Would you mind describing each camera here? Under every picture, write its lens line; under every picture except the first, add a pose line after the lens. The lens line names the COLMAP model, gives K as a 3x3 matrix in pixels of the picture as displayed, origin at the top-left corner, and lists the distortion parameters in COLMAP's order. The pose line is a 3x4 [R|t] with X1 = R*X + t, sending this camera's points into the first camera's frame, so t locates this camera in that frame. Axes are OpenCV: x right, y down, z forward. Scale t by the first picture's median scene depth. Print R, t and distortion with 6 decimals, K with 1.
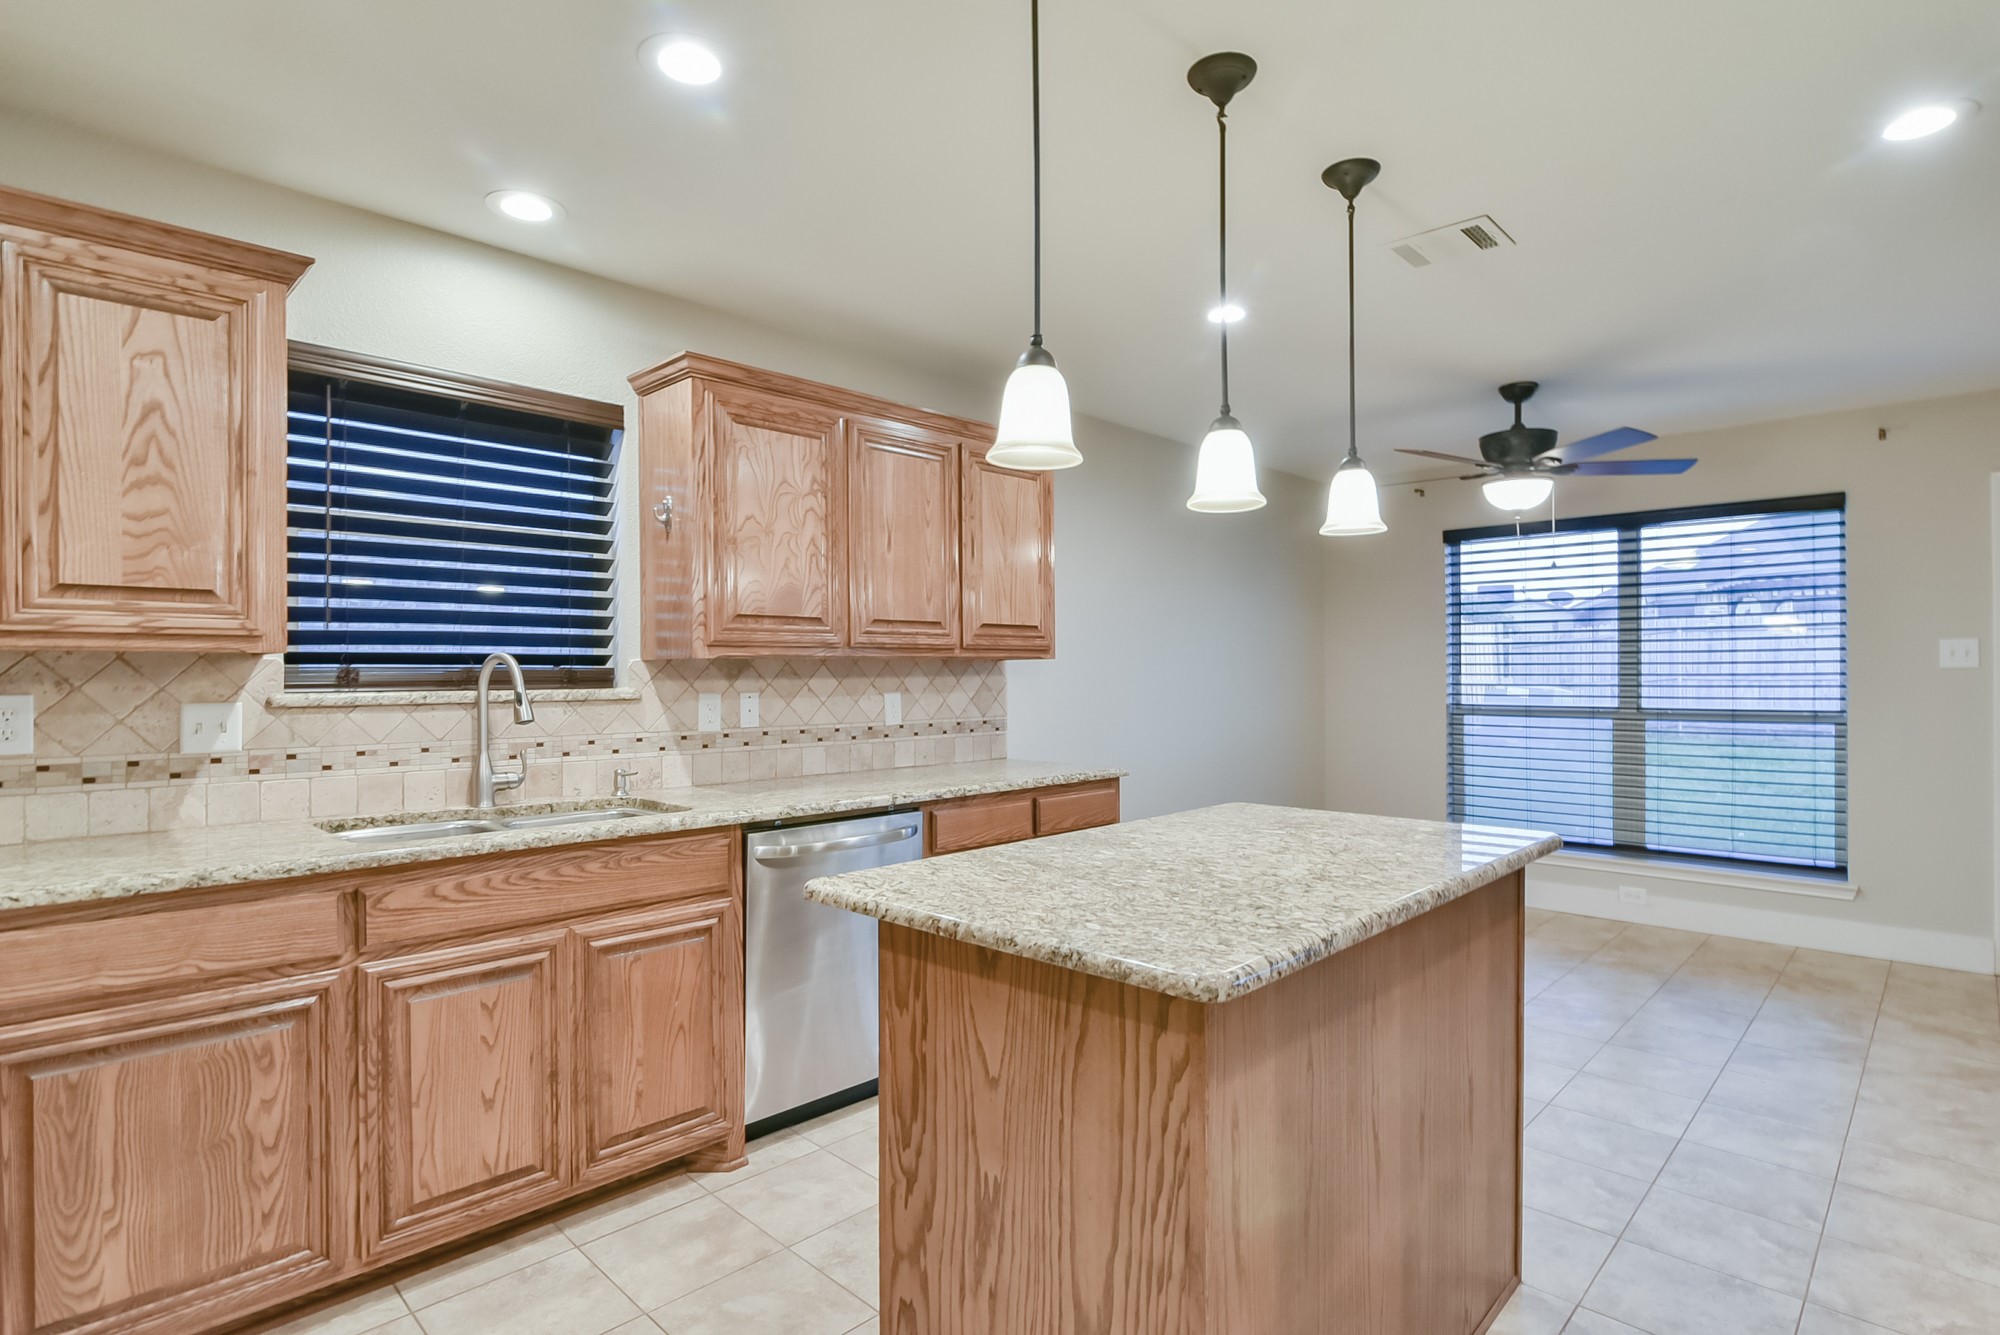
lens RADIAL K [[998.2, 0, 985.6], [0, 998.2, 683.2], [0, 0, 1]] dist [-0.017517, -0.004142]
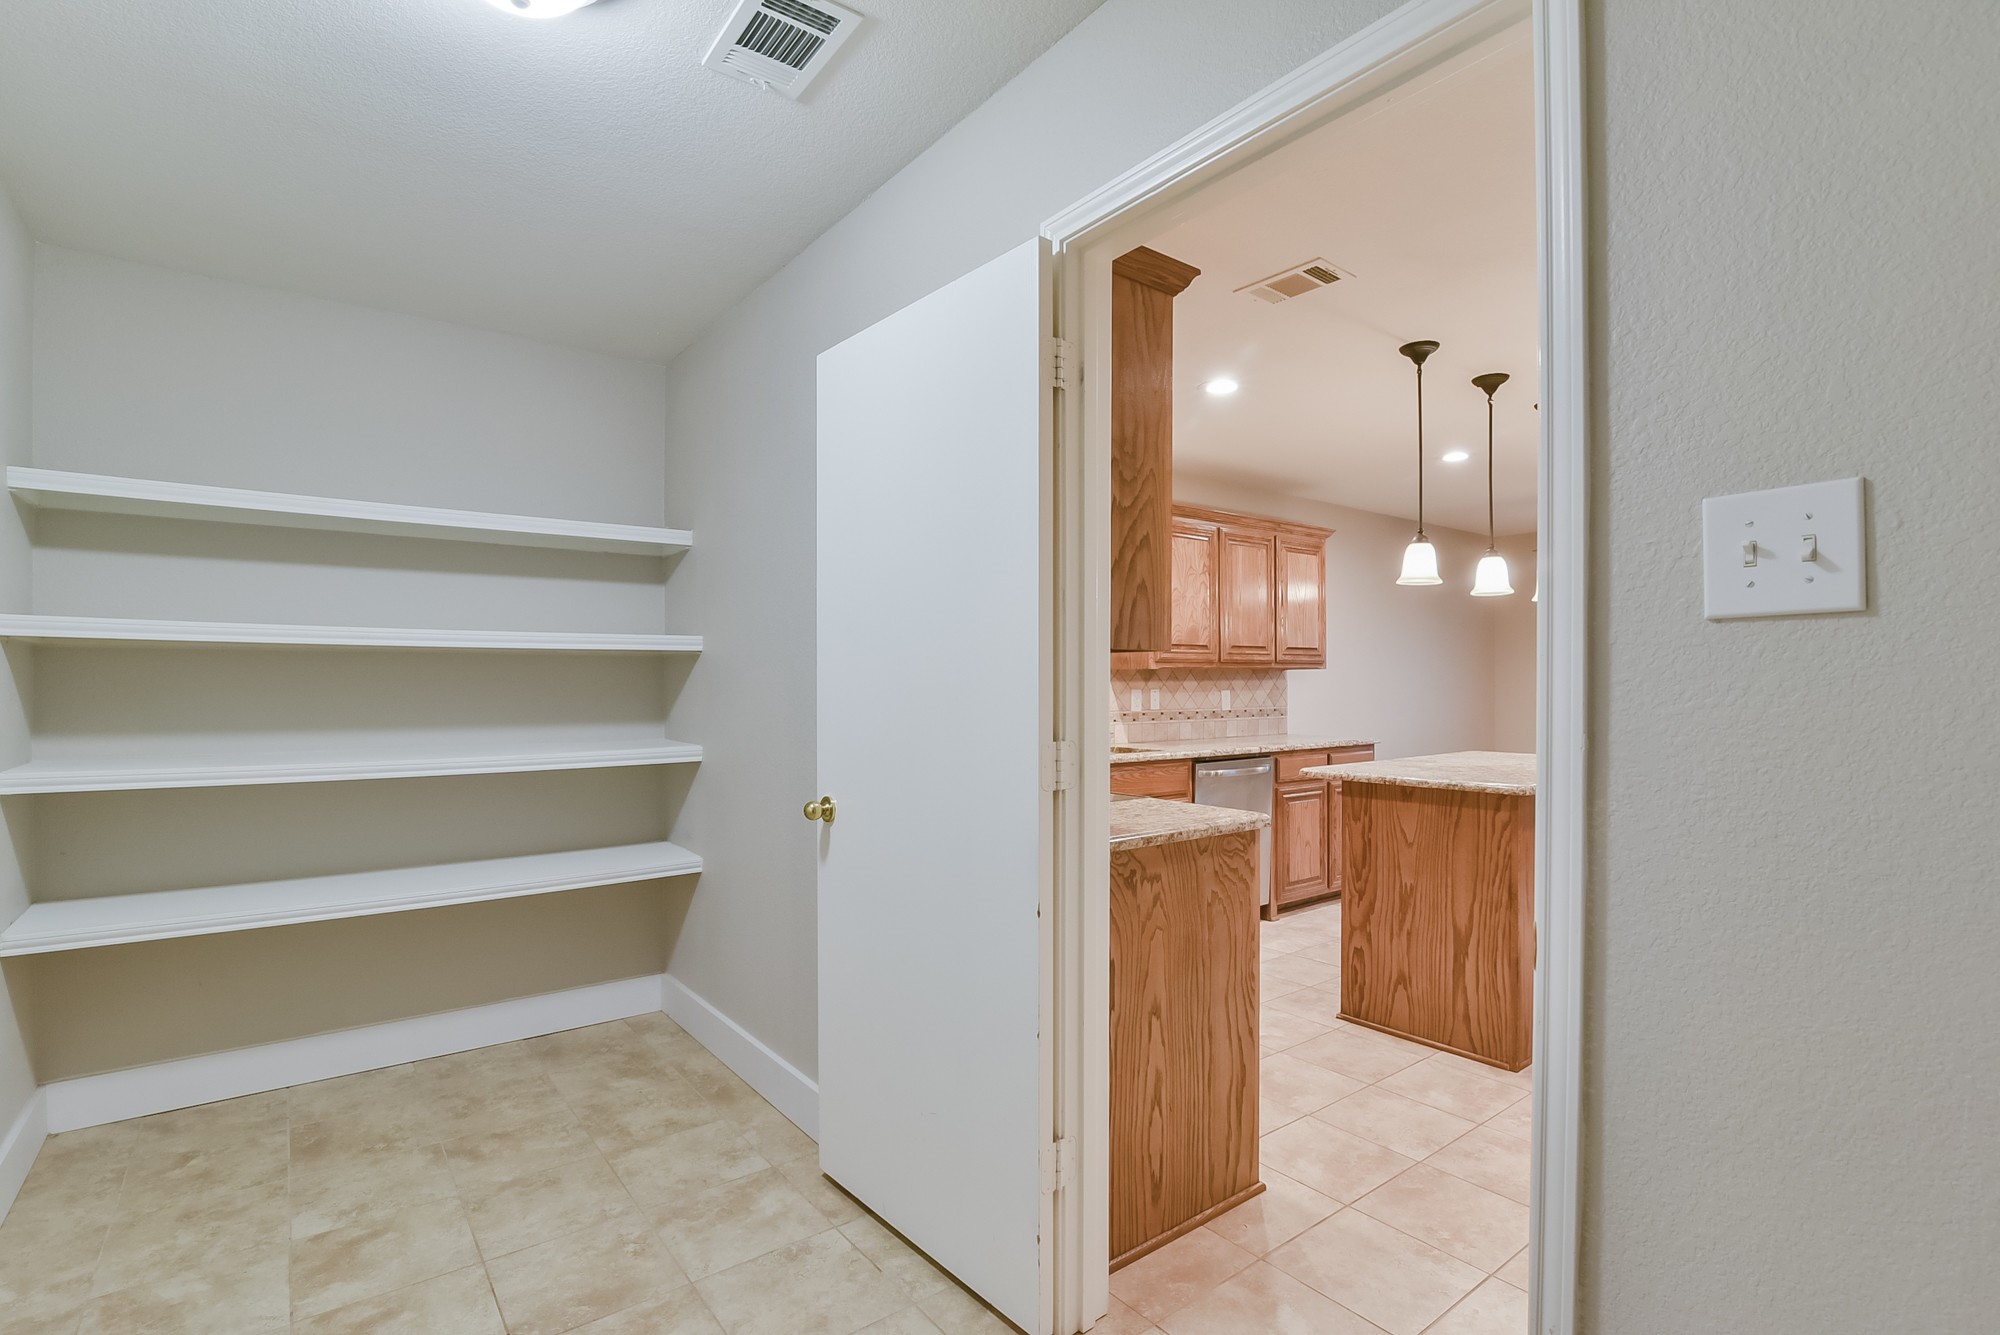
lens RADIAL K [[931.0, 0, 962.3], [0, 931.0, 690.1], [0, 0, 1]] dist [-0.020085, 0.002875]
pose [[0.987266, 0.002349, -0.159059, -0.328723], [-0.002508, 0.999997, -0.000800, 0.013892], [0.159057, 0.001189, 0.987269, -0.647083]]
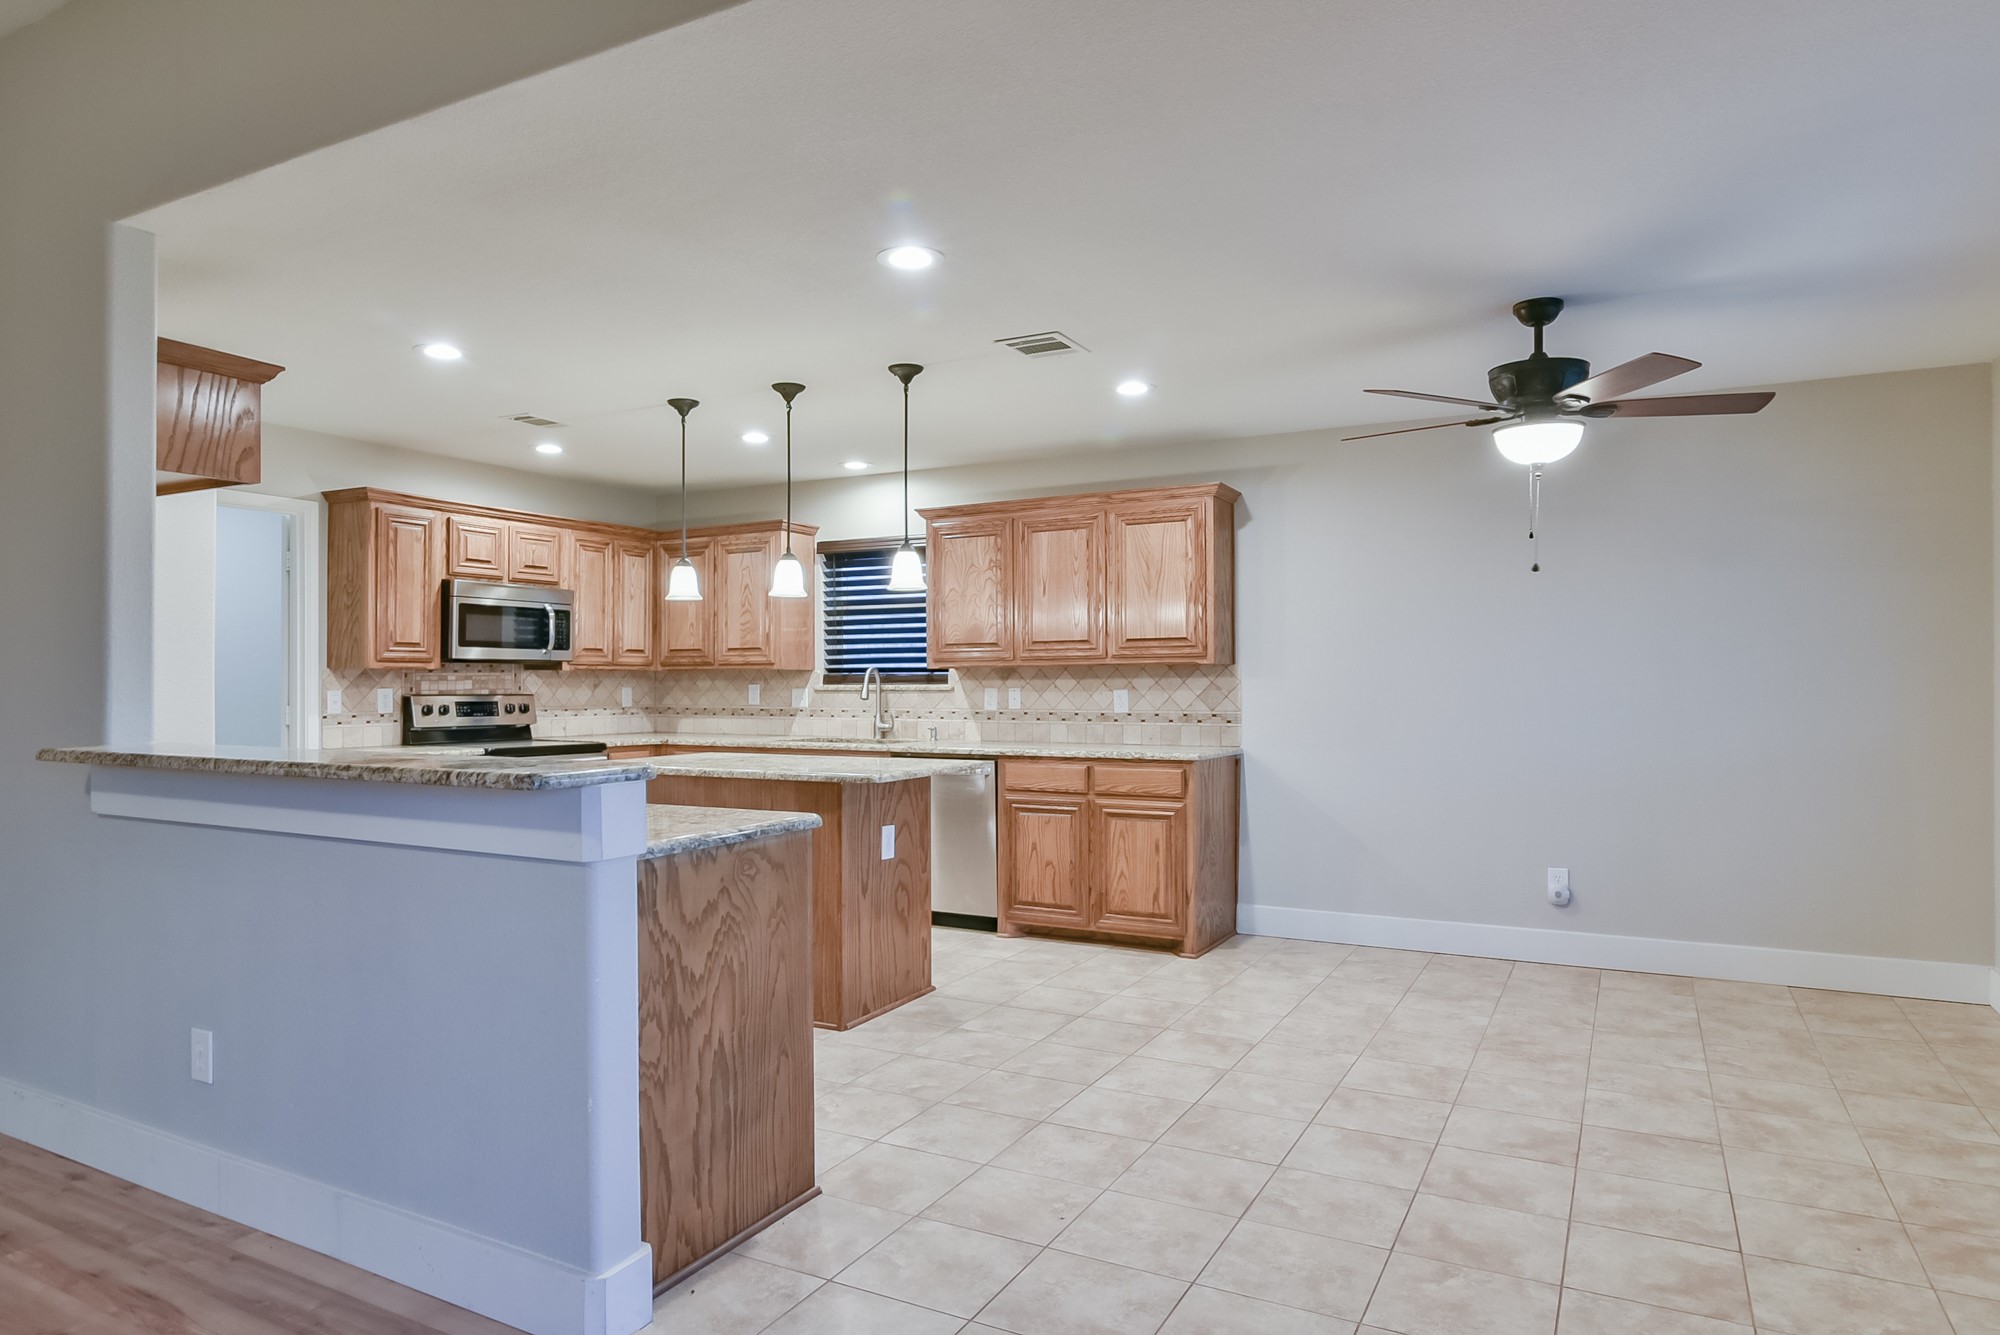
lens RADIAL K [[1188.0, 0, 1010.7], [0, 1188.0, 677.3], [0, 0, 1]] dist [0.011556, -0.008027]
pose [[0.298835, -0.004198, -0.954295, 1.728899], [-0.005869, 0.999963, -0.006237, 0.004470], [0.954287, 0.007465, 0.298800, 0.439420]]
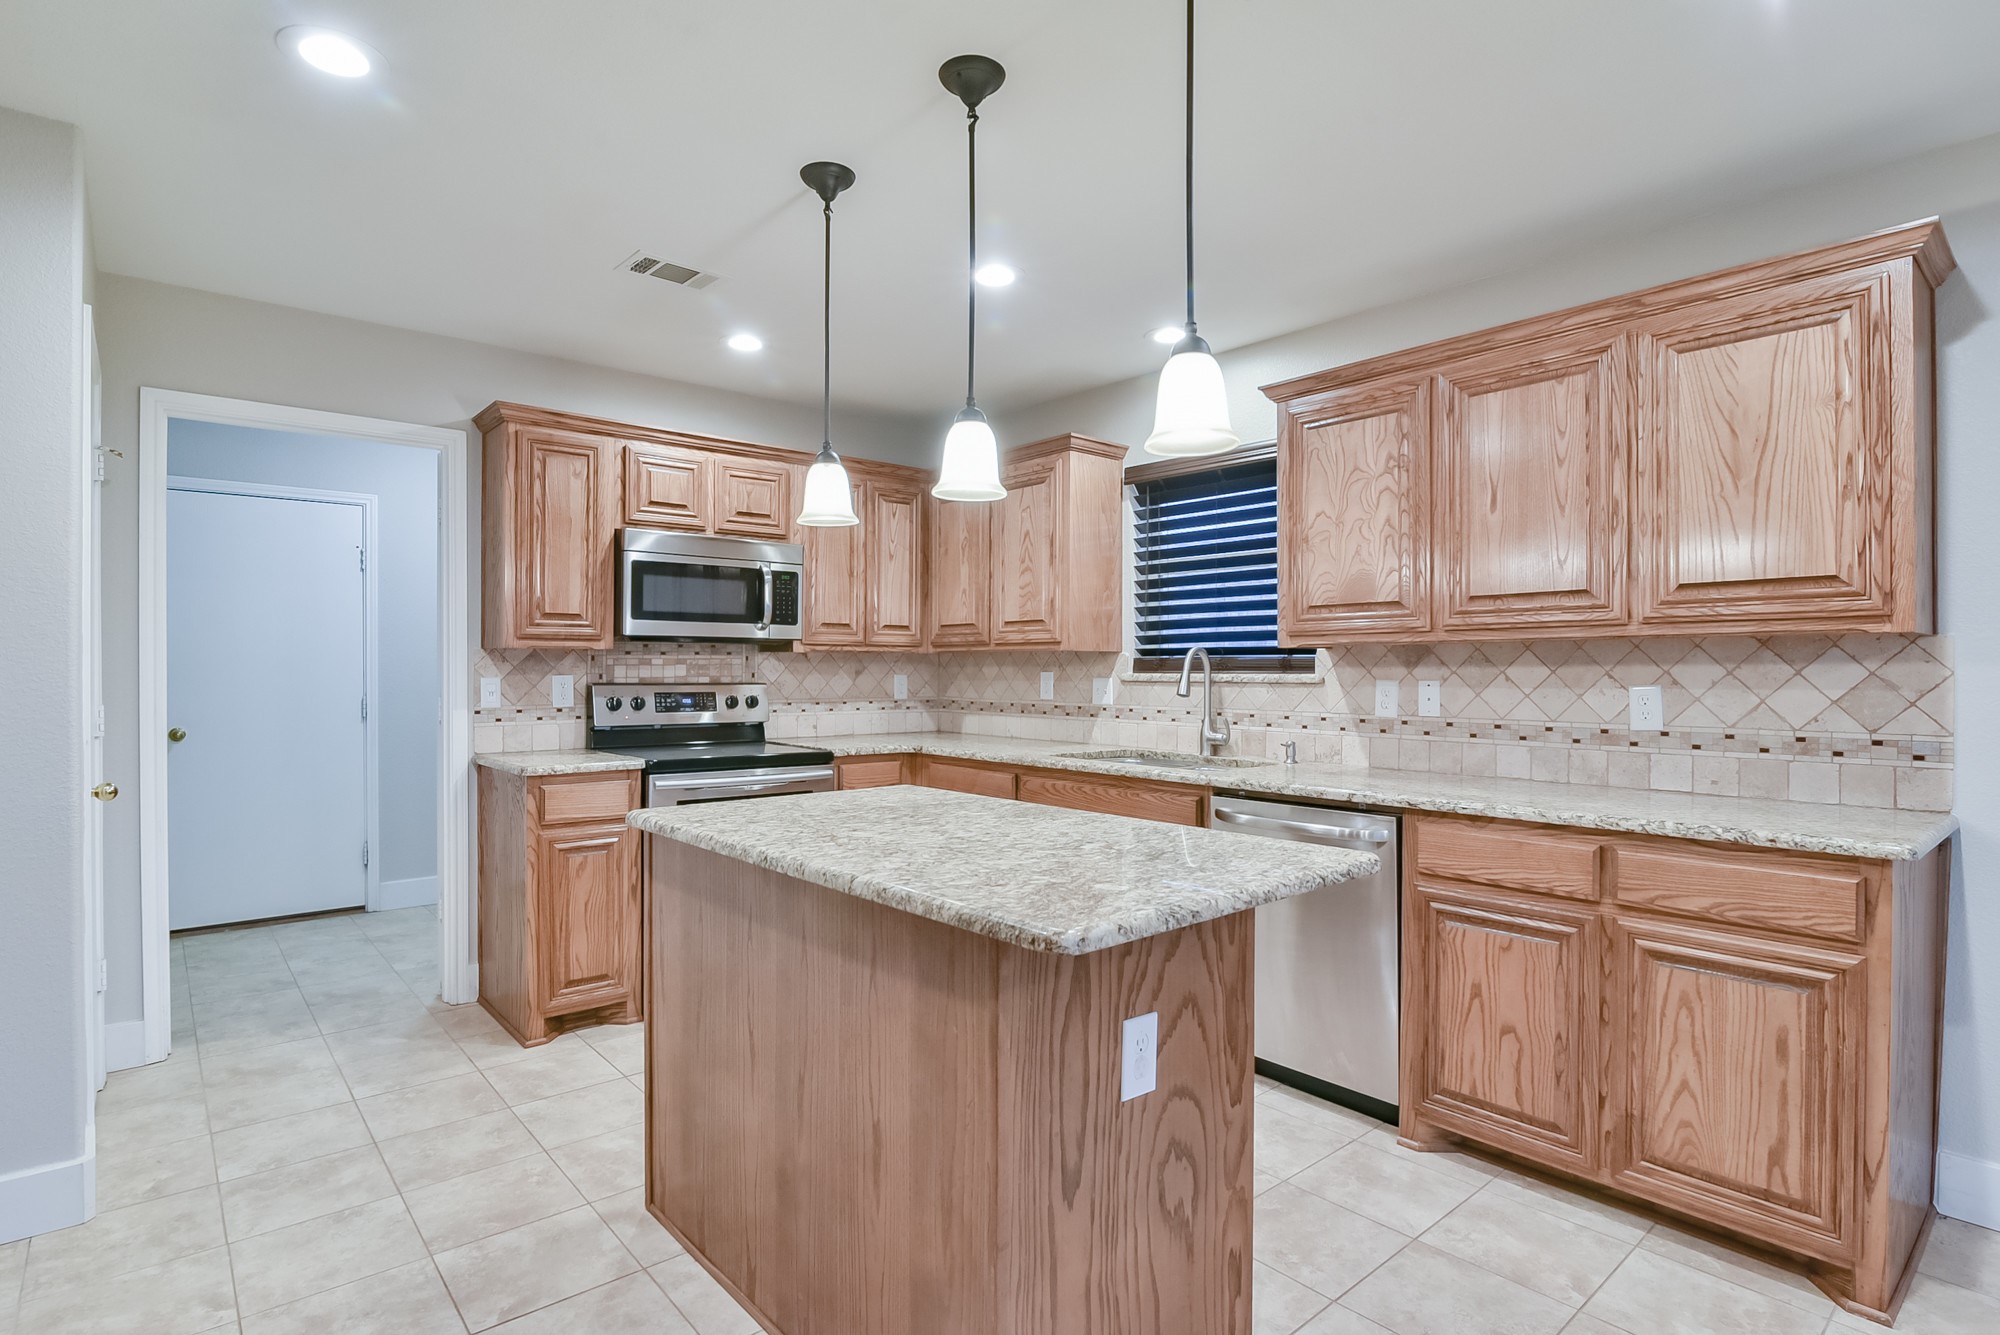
lens RADIAL K [[998.2, 0, 1007.1], [0, 998.2, 670.7], [0, 0, 1]] dist [-0.017517, -0.004142]
pose [[-0.074354, 0.005298, -0.997218, 0.805620], [-0.009843, 0.999933, 0.006047, -0.001999], [0.997183, 0.010265, -0.074297, 0.707214]]
